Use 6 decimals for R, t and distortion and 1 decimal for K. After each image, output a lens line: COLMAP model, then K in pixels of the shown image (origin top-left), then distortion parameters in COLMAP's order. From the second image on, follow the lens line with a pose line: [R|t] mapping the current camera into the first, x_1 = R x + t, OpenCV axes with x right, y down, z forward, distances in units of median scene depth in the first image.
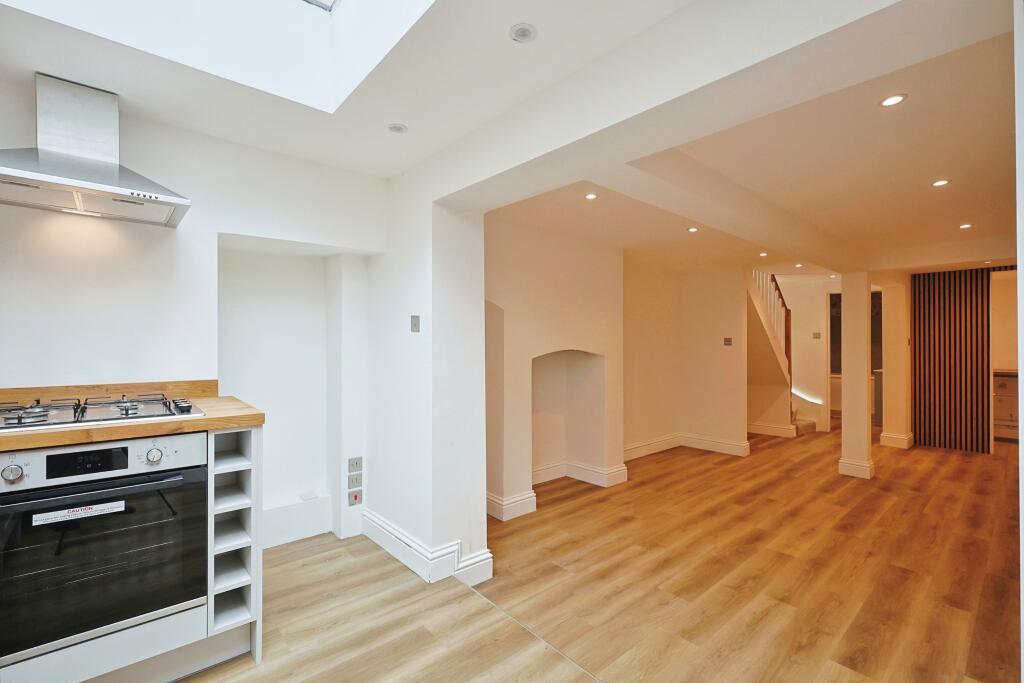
lens RADIAL K [[448.4, 0, 509.4], [0, 448.4, 329.6], [0, 0, 1]] dist [0.002299, -0.000007]
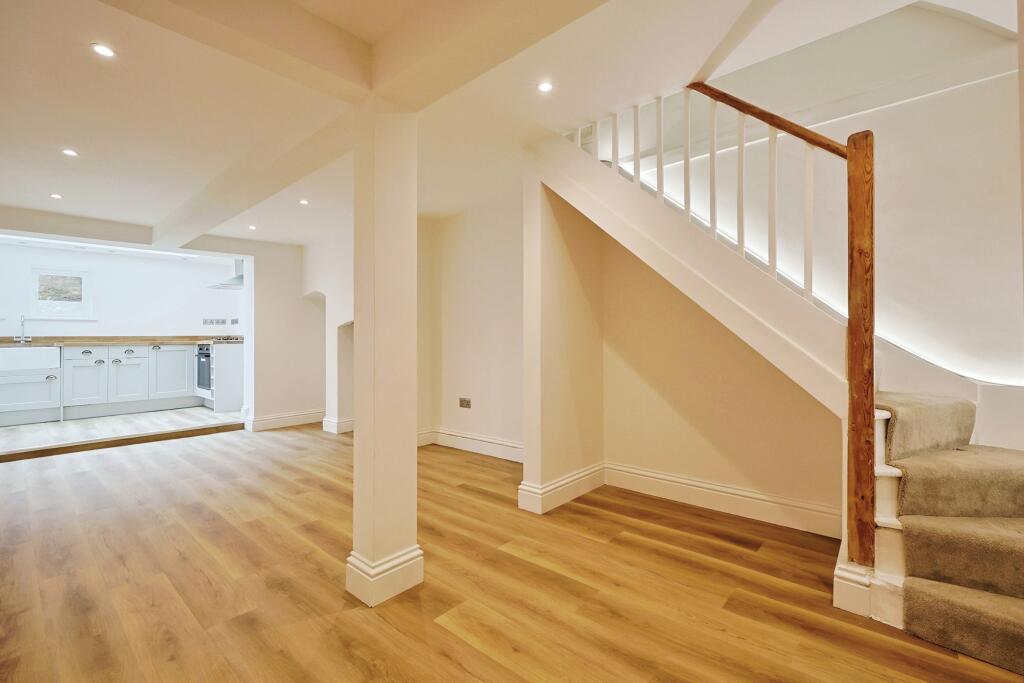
lens RADIAL K [[448.4, 0, 509.4], [0, 448.4, 329.6], [0, 0, 1]] dist [0.002299, -0.000007]
pose [[0.132173, -0.023794, -0.990941, 1.703187], [0.037532, 0.999115, -0.018984, 0.134293], [0.990516, -0.034683, 0.132949, 1.502750]]
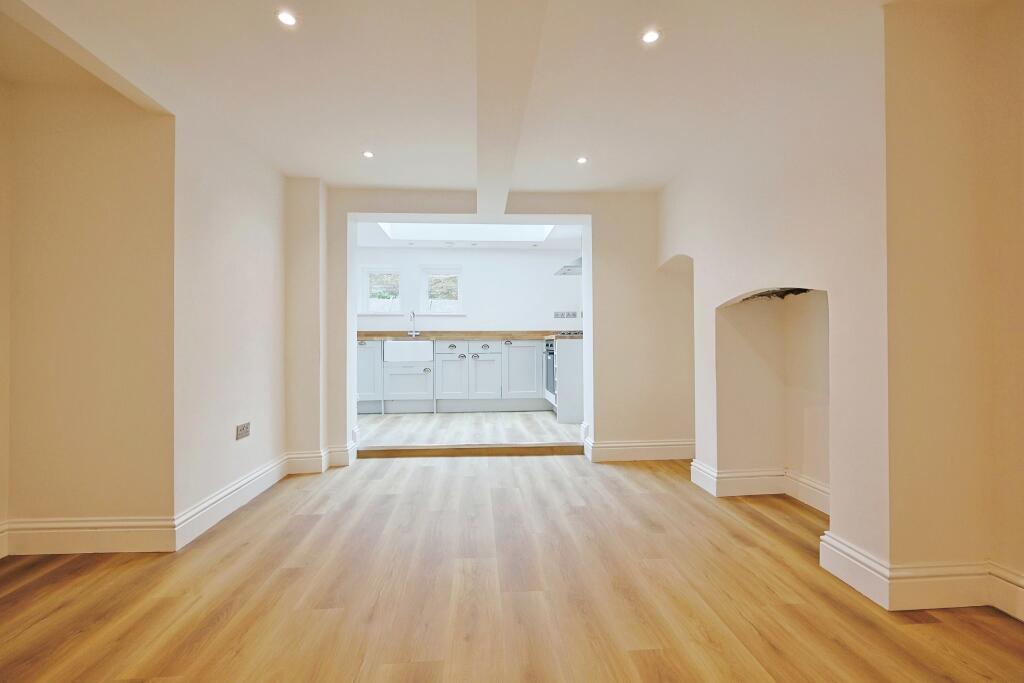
lens RADIAL K [[448.4, 0, 509.4], [0, 448.4, 329.6], [0, 0, 1]] dist [0.002299, -0.000007]
pose [[-0.592301, -0.024553, -0.805343, 1.022330], [0.021772, 0.998683, -0.046460, 0.148251], [0.805423, -0.045052, -0.590986, 1.309877]]
